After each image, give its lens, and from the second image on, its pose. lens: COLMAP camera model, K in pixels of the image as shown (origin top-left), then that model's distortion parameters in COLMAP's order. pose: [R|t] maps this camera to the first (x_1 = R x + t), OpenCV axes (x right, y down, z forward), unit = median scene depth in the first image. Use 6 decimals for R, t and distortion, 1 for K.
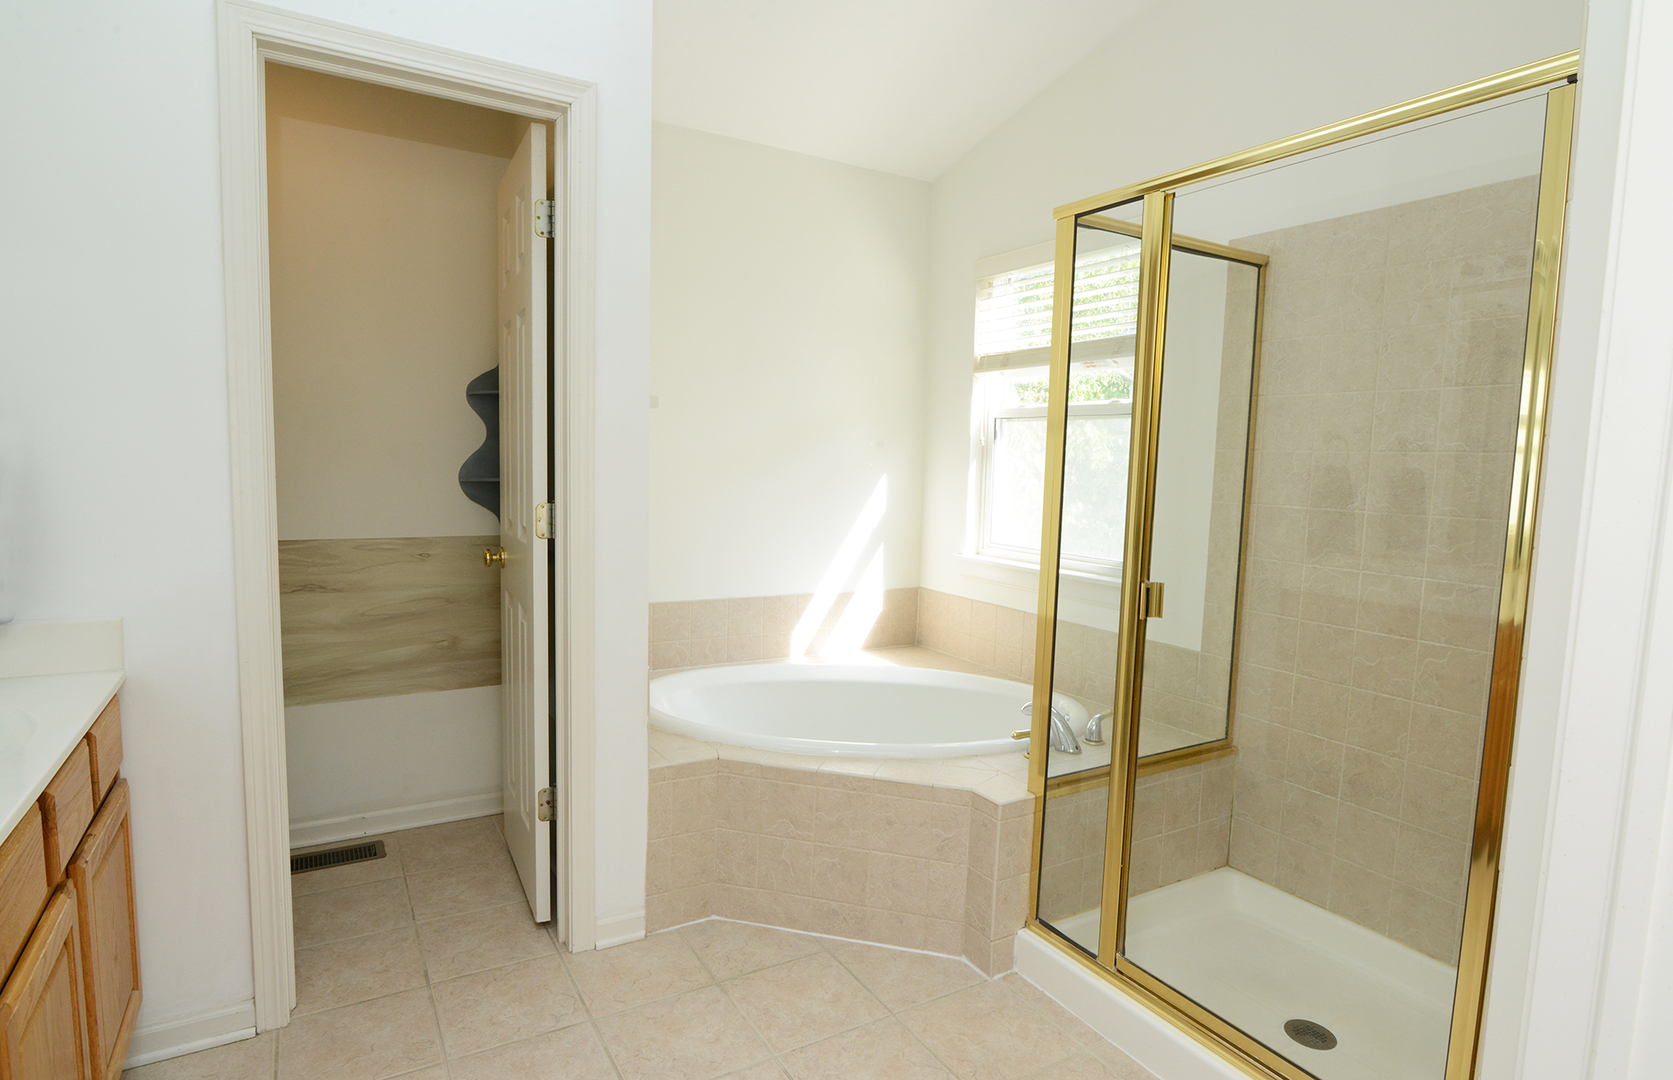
lens RADIAL K [[894.9, 0, 838.1], [0, 894.9, 546.5], [0, 0, 1]] dist [-0.002244, -0.000124]
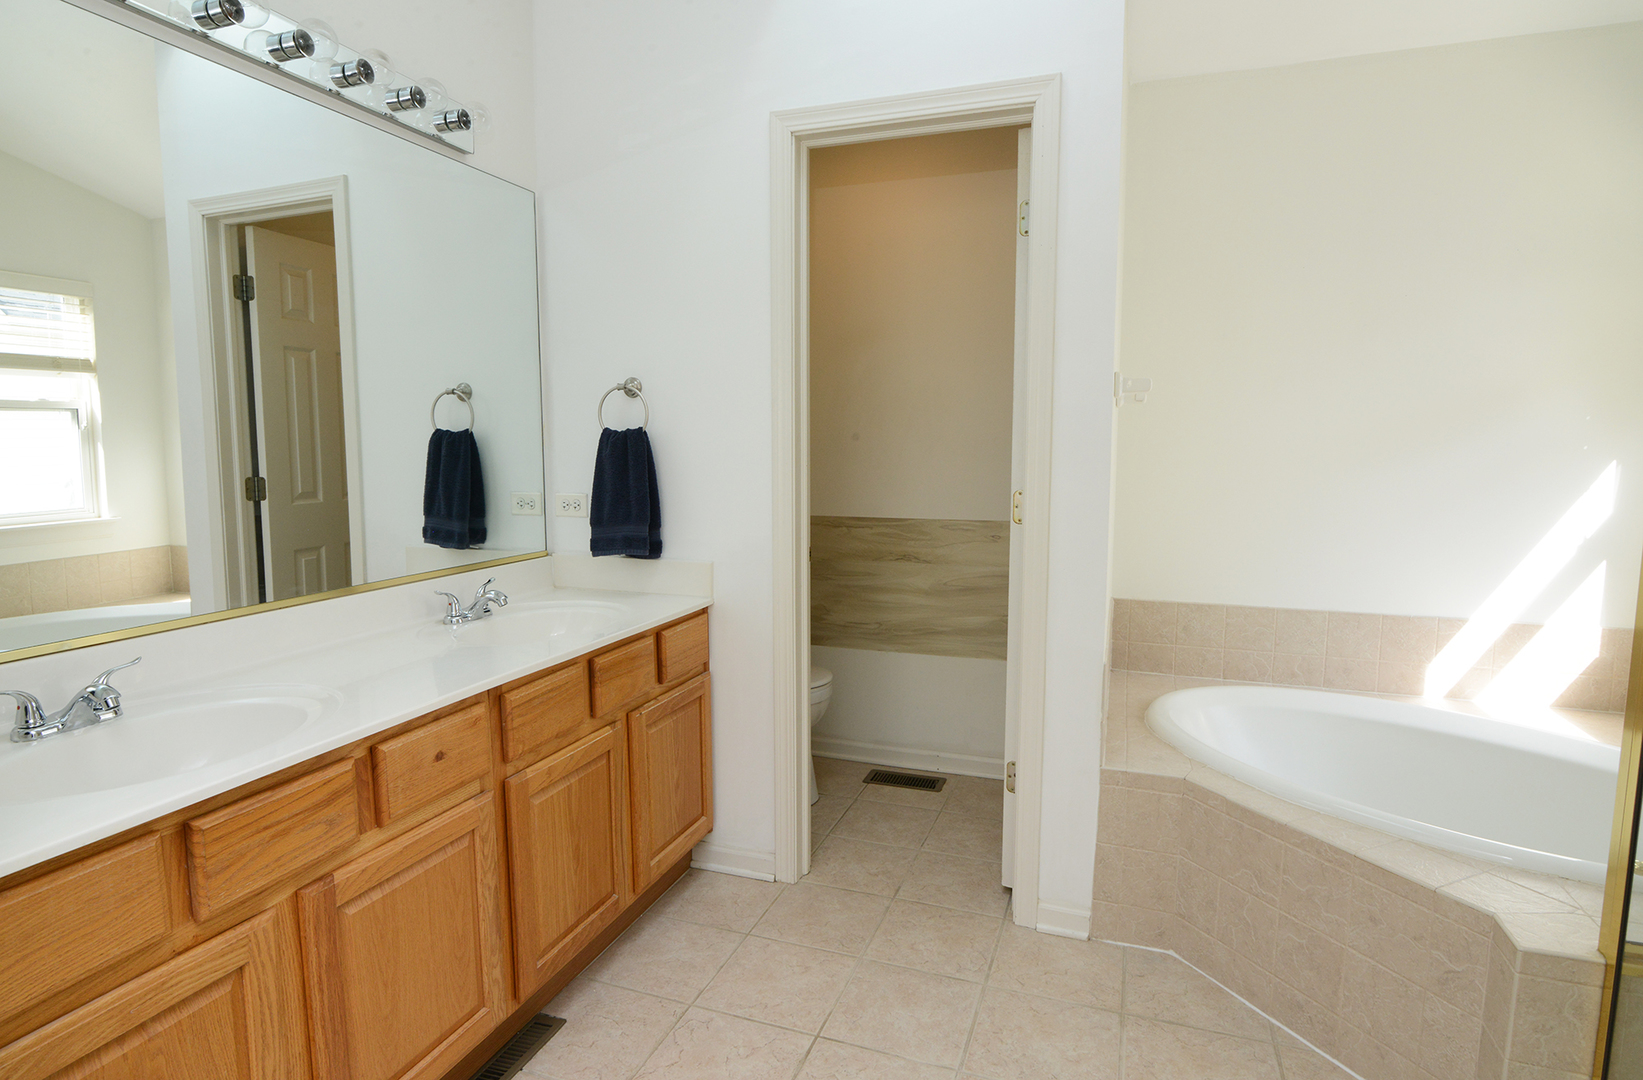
lens RADIAL K [[893.2, 0, 821.5], [0, 893.2, 540.0], [0, 0, 1]] dist [-0.003686, -0.000178]
pose [[0.632927, 0.057802, -0.772051, 0.322482], [-0.058561, 0.997927, 0.026704, -0.004249], [0.771994, 0.028310, 0.634999, 0.151293]]
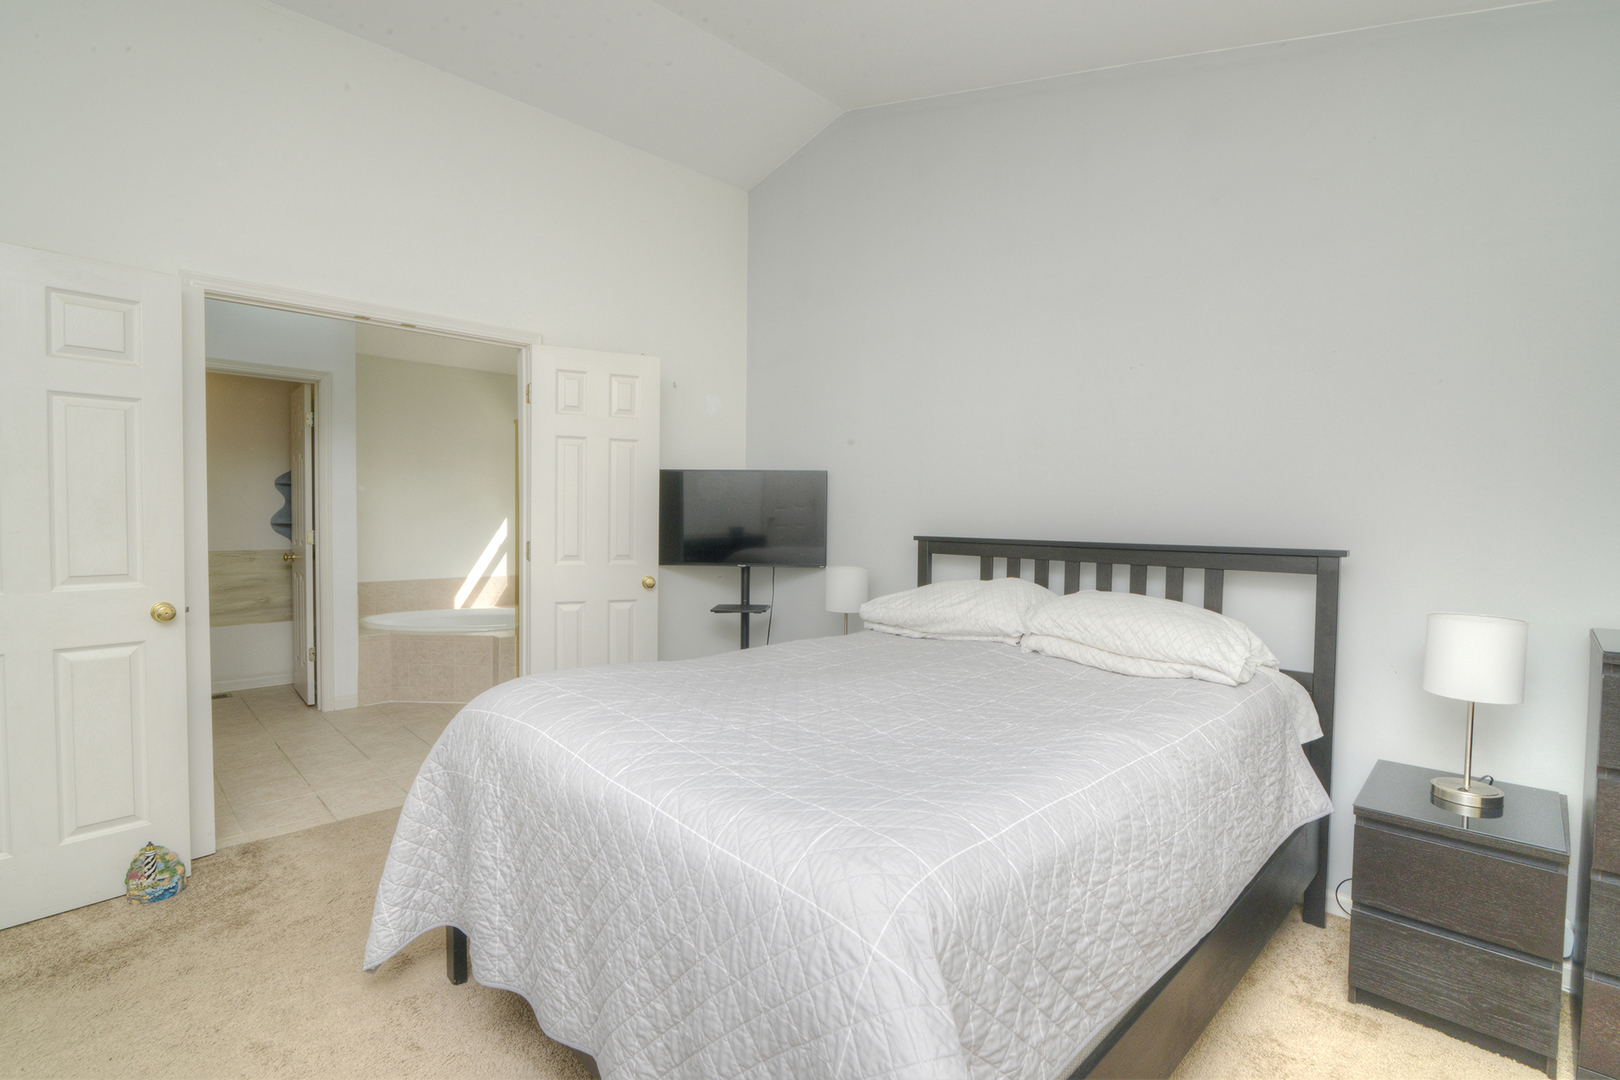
lens RADIAL K [[740.5, 0, 803.6], [0, 740.5, 538.8], [0, 0, 1]] dist [-0.023150, 0.000231]
pose [[0.971572, -0.024588, 0.235464, 0.508127], [0.039434, 0.997505, -0.058549, 0.143957], [-0.233437, 0.066170, 0.970118, -1.260158]]
